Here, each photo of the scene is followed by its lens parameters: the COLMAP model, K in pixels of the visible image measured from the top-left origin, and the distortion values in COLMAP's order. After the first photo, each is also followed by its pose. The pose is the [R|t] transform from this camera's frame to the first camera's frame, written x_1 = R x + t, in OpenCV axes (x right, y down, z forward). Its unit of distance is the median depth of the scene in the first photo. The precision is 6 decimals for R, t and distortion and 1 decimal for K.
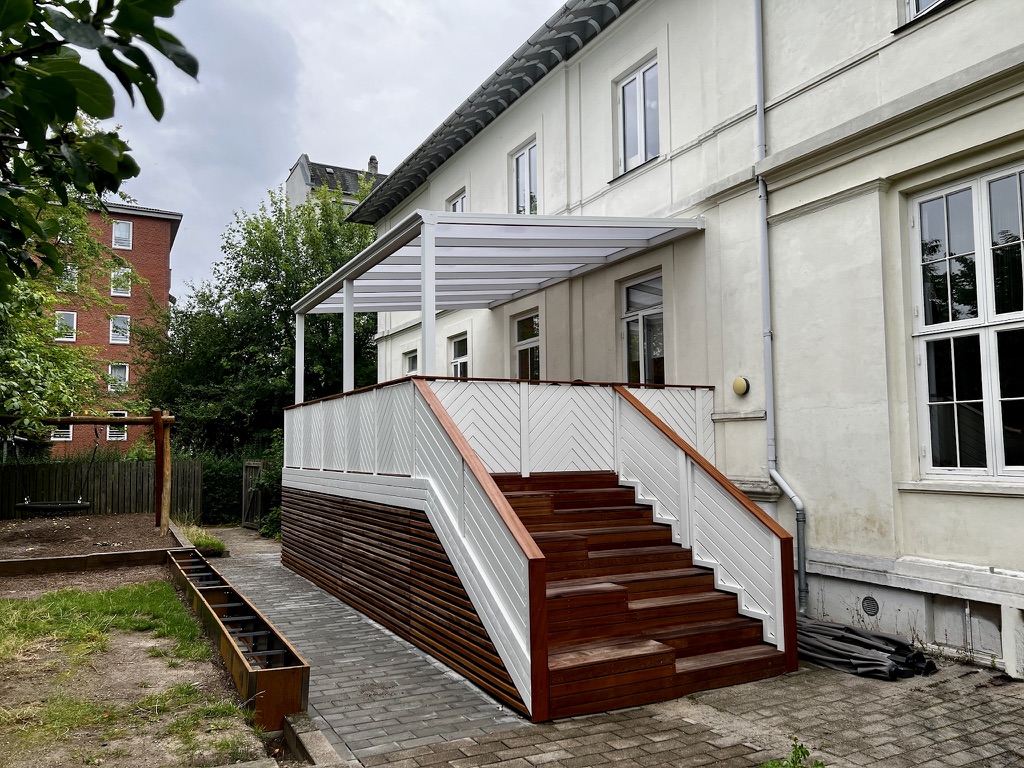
lens RADIAL K [[760.8, 0, 516.0], [0, 760.8, 383.2], [0, 0, 1]] dist [0.071930, -0.075257]
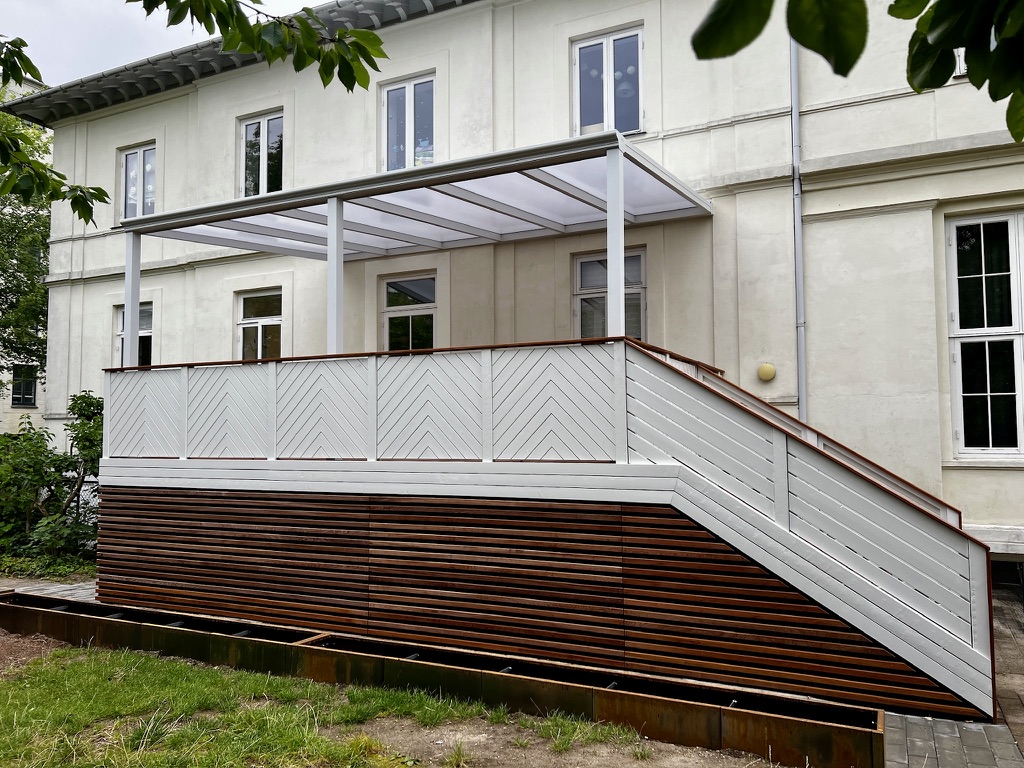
lens RADIAL K [[759.5, 0, 508.3], [0, 759.5, 384.1], [0, 0, 1]] dist [0.067977, -0.076683]
pose [[0.810567, 0.045324, 0.583890, -0.641719], [-0.053387, 0.998568, -0.003401, 0.045161], [-0.583208, -0.028416, 0.811826, 0.386244]]
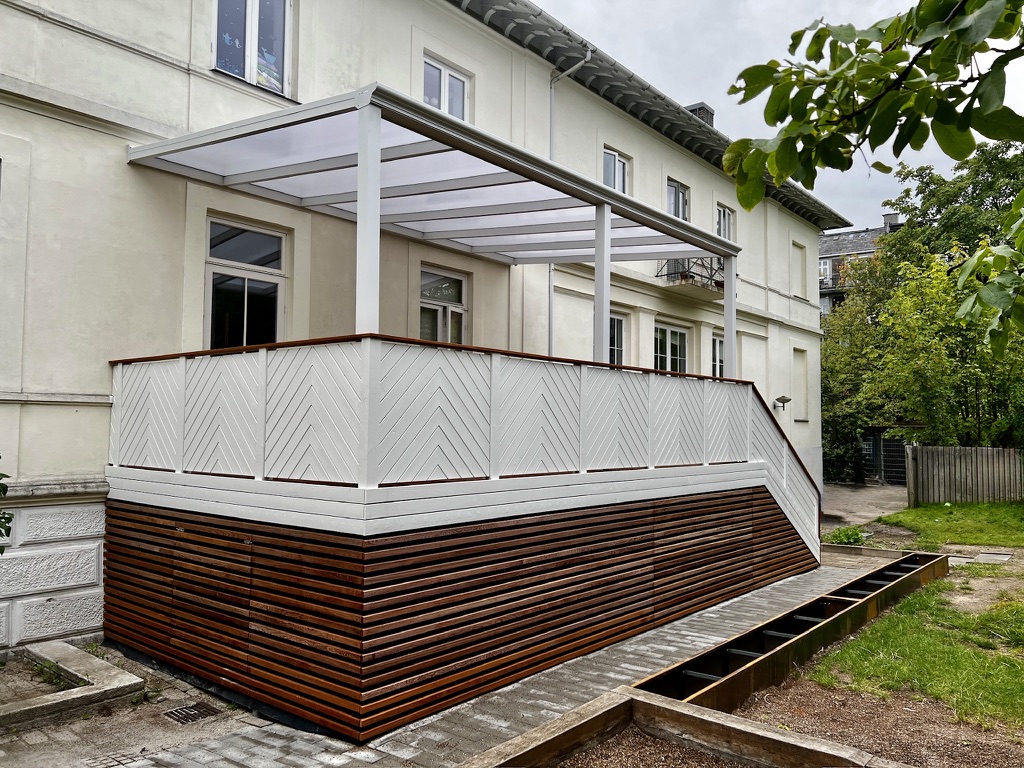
lens RADIAL K [[818.4, 0, 541.3], [0, 818.4, 385.9], [0, 0, 1]] dist [-0.000239, -0.000716]
pose [[-0.421633, 0.066541, 0.904322, -1.116459], [-0.071987, 0.991700, -0.106533, 0.152929], [-0.903905, -0.110017, -0.413343, 1.722015]]
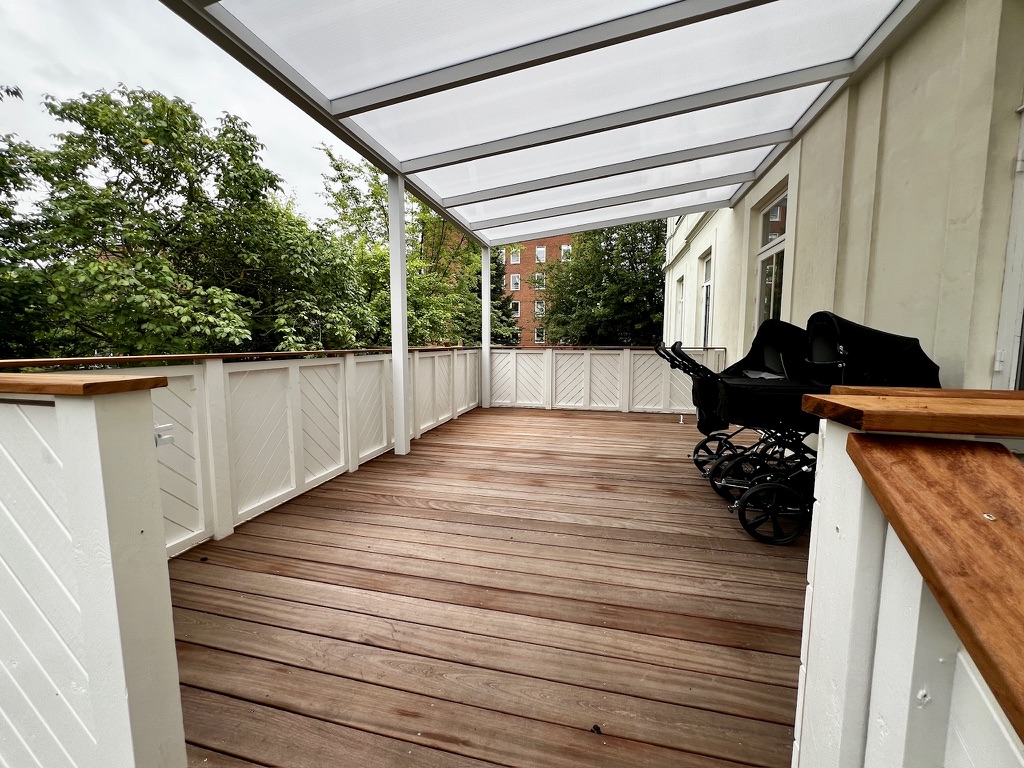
lens RADIAL K [[411.0, 0, 507.3], [0, 411.0, 380.7], [0, 0, 1]] dist [-0.008157, 0.002782]
pose [[0.746472, 0.072769, -0.661426, 0.135457], [0.047753, 0.985581, 0.162324, -0.015409], [0.663701, -0.152755, 0.732234, 0.977212]]
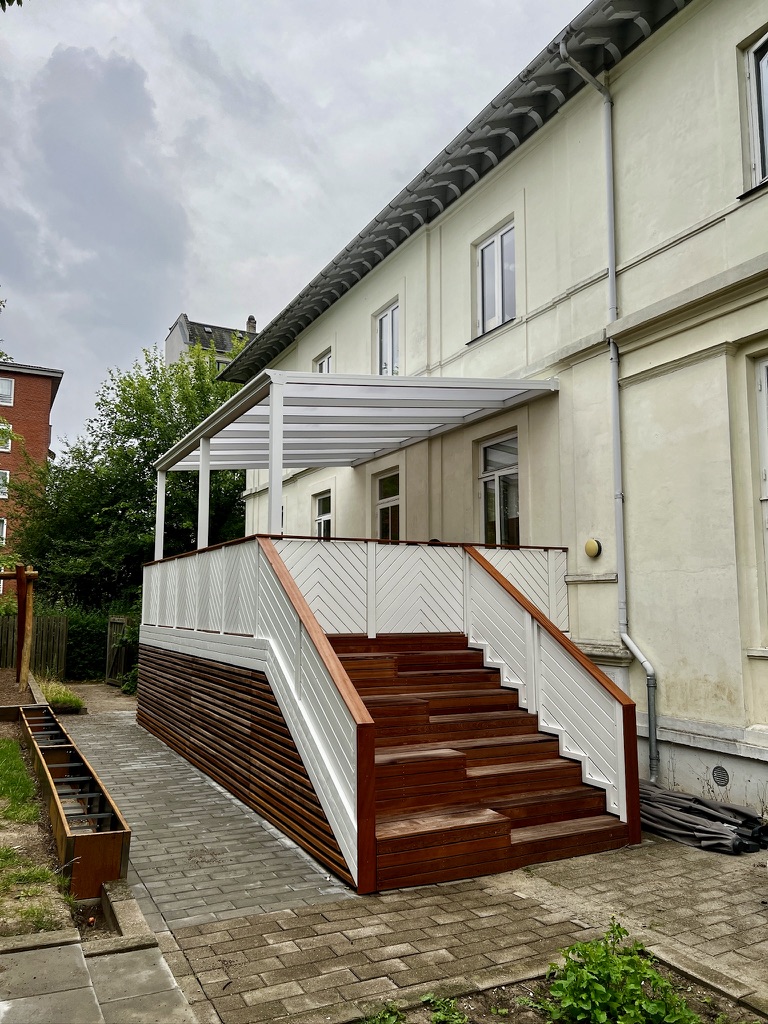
lens RADIAL K [[759.5, 0, 384.0], [0, 759.5, 512.0], [0, 0, 1]] dist [0.067977, -0.076683]
pose [[0.999823, 0.010057, -0.015916, 0.041617], [-0.010651, 0.999234, -0.037663, -0.003090], [0.015525, 0.037826, 0.999164, 0.008136]]
